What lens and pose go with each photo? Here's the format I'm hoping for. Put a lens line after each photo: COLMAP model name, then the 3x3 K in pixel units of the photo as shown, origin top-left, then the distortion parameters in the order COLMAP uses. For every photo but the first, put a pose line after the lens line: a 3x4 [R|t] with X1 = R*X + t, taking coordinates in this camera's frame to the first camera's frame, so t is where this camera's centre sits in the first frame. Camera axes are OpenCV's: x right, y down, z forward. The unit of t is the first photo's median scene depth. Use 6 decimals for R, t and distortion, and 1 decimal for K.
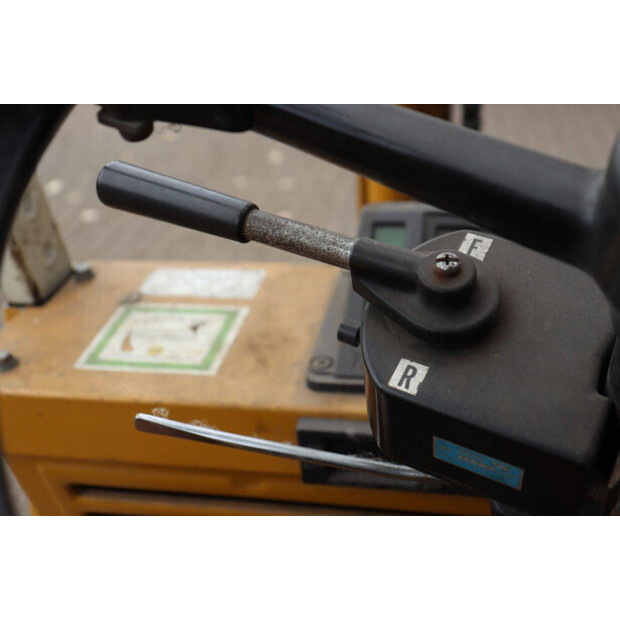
lens RADIAL K [[779.1, 0, 310.0], [0, 779.1, 310.0], [0, 0, 1]] dist [0.016640, 0.010414]
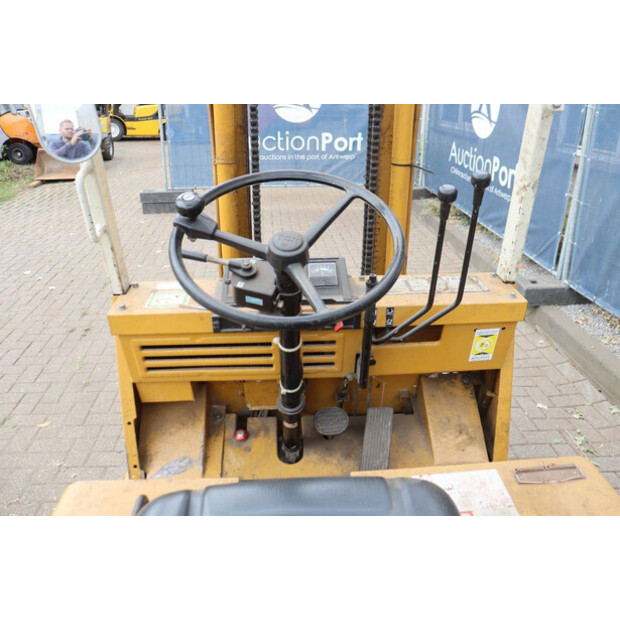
lens RADIAL K [[504.1, 0, 319.7], [0, 504.1, 307.6], [0, 0, 1]] dist [-0.112152, 0.006054]
pose [[0.957287, -0.038216, 0.286603, -0.193026], [0.063453, 0.994830, -0.079286, 0.304909], [-0.282092, 0.094085, 0.954763, -1.346753]]
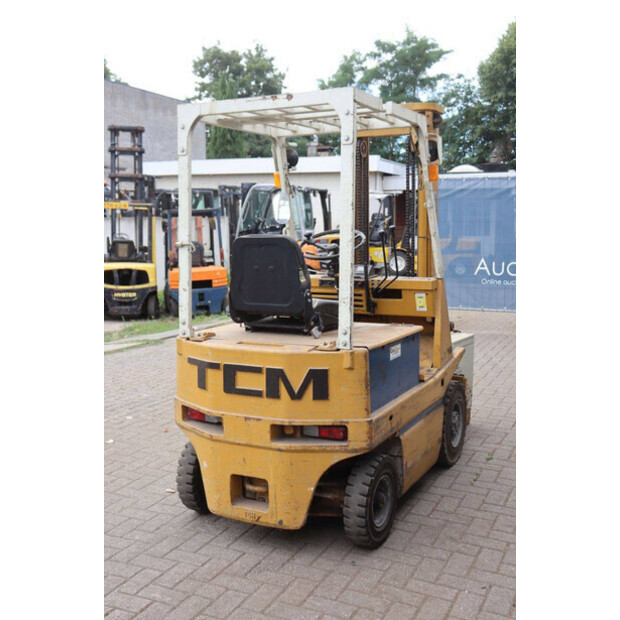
lens RADIAL K [[715.8, 0, 310.0], [0, 715.8, 310.0], [0, 0, 1]] dist [0.001250, 0.003063]
pose [[0.962922, 0.100066, -0.250537, 2.154709], [-0.184851, 0.921133, -0.342555, 3.567330], [0.196500, 0.376166, 0.905476, -7.074171]]
